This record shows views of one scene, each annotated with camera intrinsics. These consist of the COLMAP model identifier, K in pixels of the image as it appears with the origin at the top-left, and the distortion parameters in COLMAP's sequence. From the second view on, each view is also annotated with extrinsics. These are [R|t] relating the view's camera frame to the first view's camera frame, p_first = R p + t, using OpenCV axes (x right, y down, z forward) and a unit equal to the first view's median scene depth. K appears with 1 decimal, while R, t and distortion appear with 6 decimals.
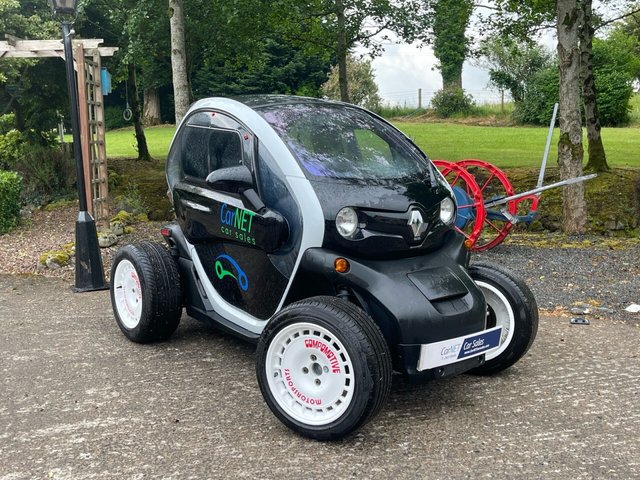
lens RADIAL K [[668.5, 0, 332.7], [0, 668.5, 240.7], [0, 0, 1]] dist [0.014396, 0.000398]
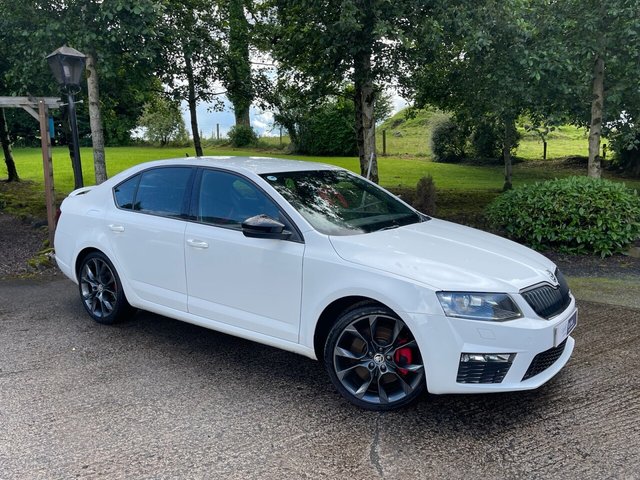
lens RADIAL K [[543.7, 0, 302.6], [0, 543.7, 238.7], [0, 0, 1]] dist [0.000414, -0.006171]
pose [[0.938273, -0.038678, 0.343727, -0.167834], [0.038585, 0.999230, 0.007114, -0.006020], [-0.343737, 0.006587, 0.939043, -0.109932]]
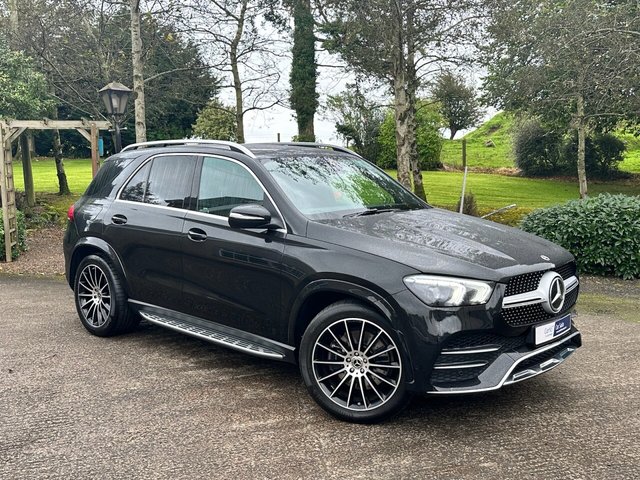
lens RADIAL K [[683.6, 0, 325.3], [0, 683.6, 238.9], [0, 0, 1]] dist [0.078668, -0.003952]
pose [[0.971876, -0.008296, 0.235345, -0.147171], [0.018214, 0.999034, -0.040001, 0.020200], [-0.234786, 0.043162, 0.971088, -0.368878]]
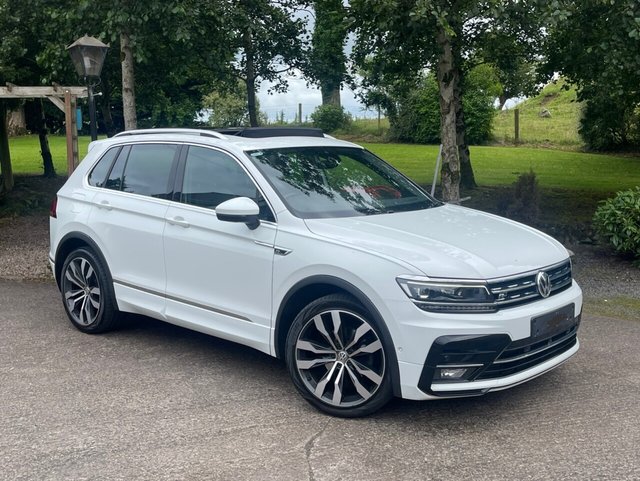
lens RADIAL K [[753.1, 0, 320.0], [0, 753.1, 240.5], [0, 0, 1]] dist [0.016859, 0.010073]
pose [[0.981905, -0.015871, 0.188708, -0.116367], [0.019507, 0.999658, -0.017428, 0.007737], [-0.188367, 0.020793, 0.981879, -0.263569]]
